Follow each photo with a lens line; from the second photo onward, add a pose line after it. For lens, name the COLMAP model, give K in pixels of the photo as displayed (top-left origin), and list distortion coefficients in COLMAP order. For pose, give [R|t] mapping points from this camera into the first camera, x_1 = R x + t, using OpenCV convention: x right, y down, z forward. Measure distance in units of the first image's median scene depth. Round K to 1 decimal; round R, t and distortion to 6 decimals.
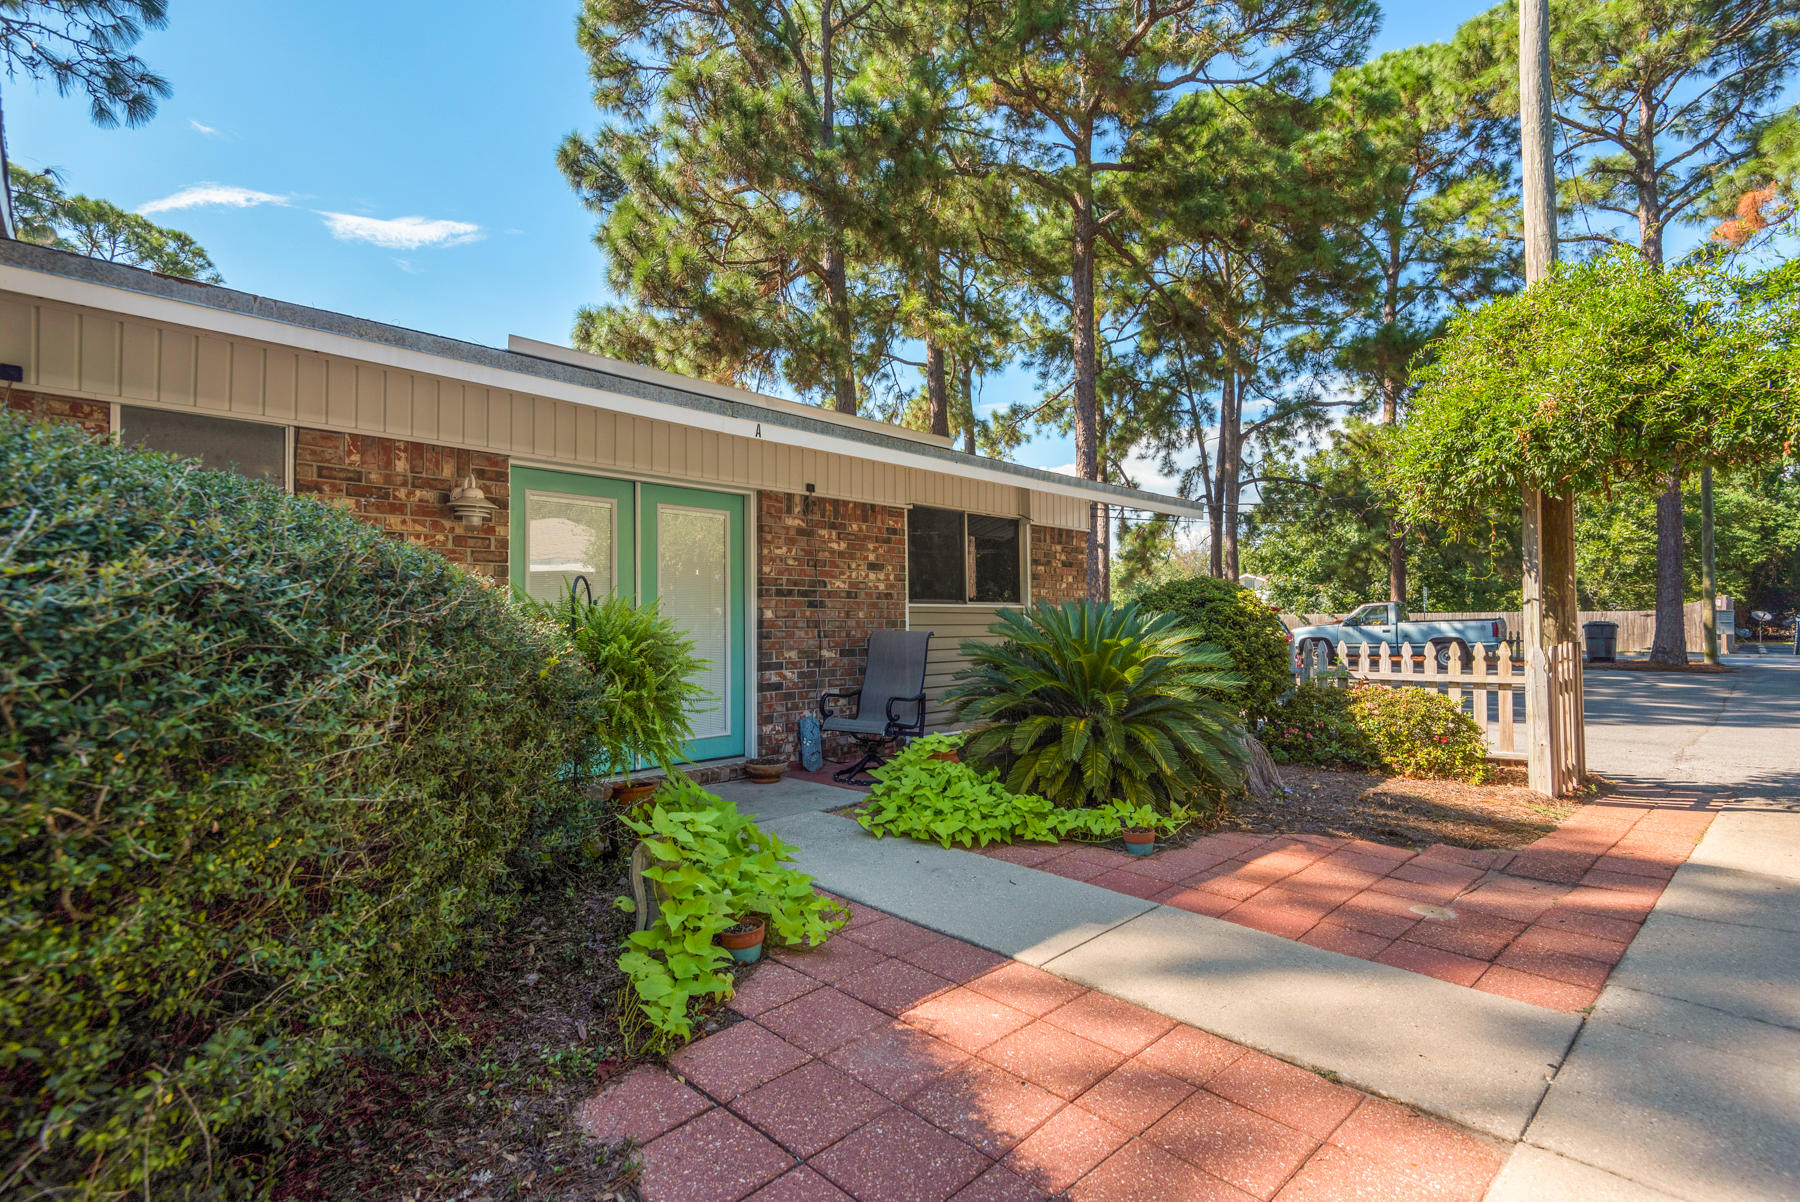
lens RADIAL K [[839.0, 0, 910.4], [0, 839.0, 600.6], [0, 0, 1]] dist [-0.002737, -0.001451]
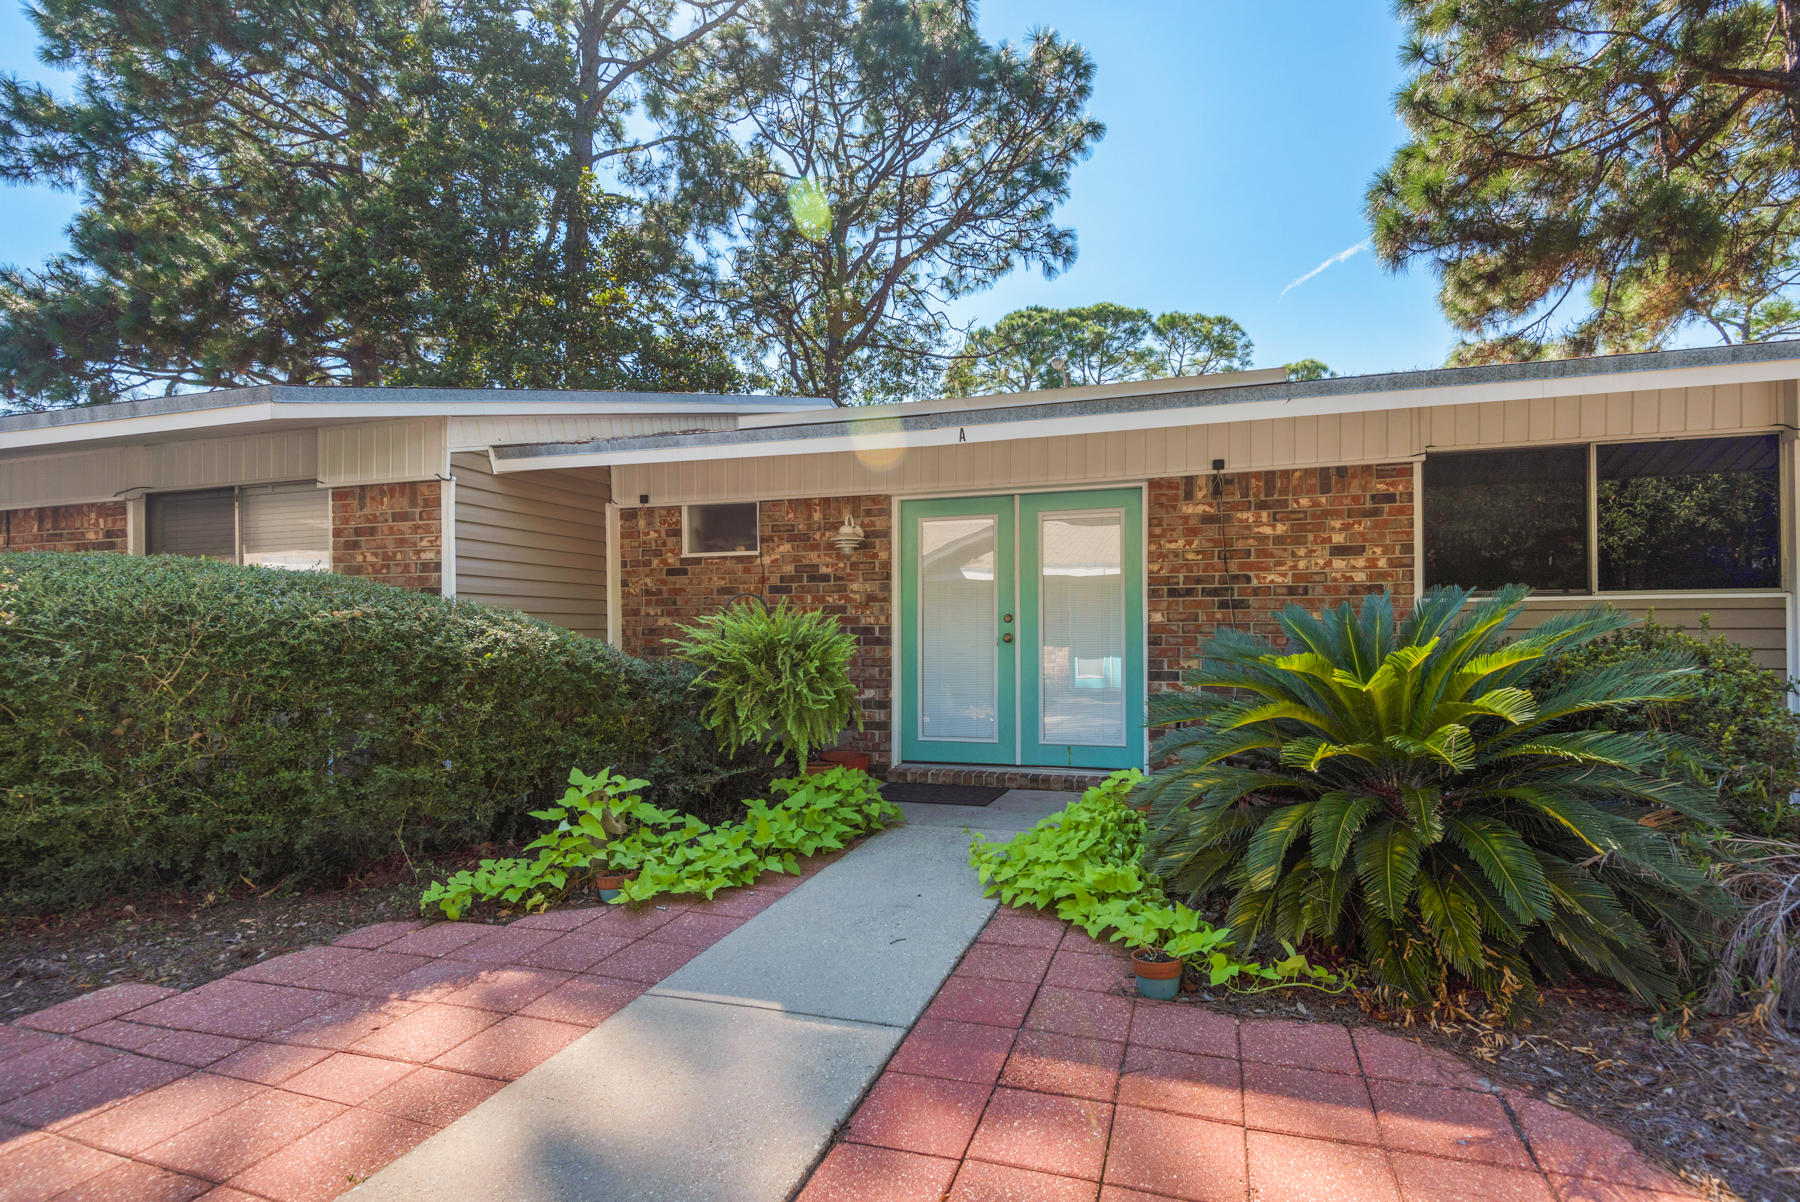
lens RADIAL K [[839.0, 0, 910.4], [0, 839.0, 600.6], [0, 0, 1]] dist [-0.002737, -0.001451]
pose [[0.451129, -0.033692, -0.891823, 0.483510], [0.027898, 0.999331, -0.023641, 0.011331], [0.892023, -0.014215, 0.451767, 0.354045]]
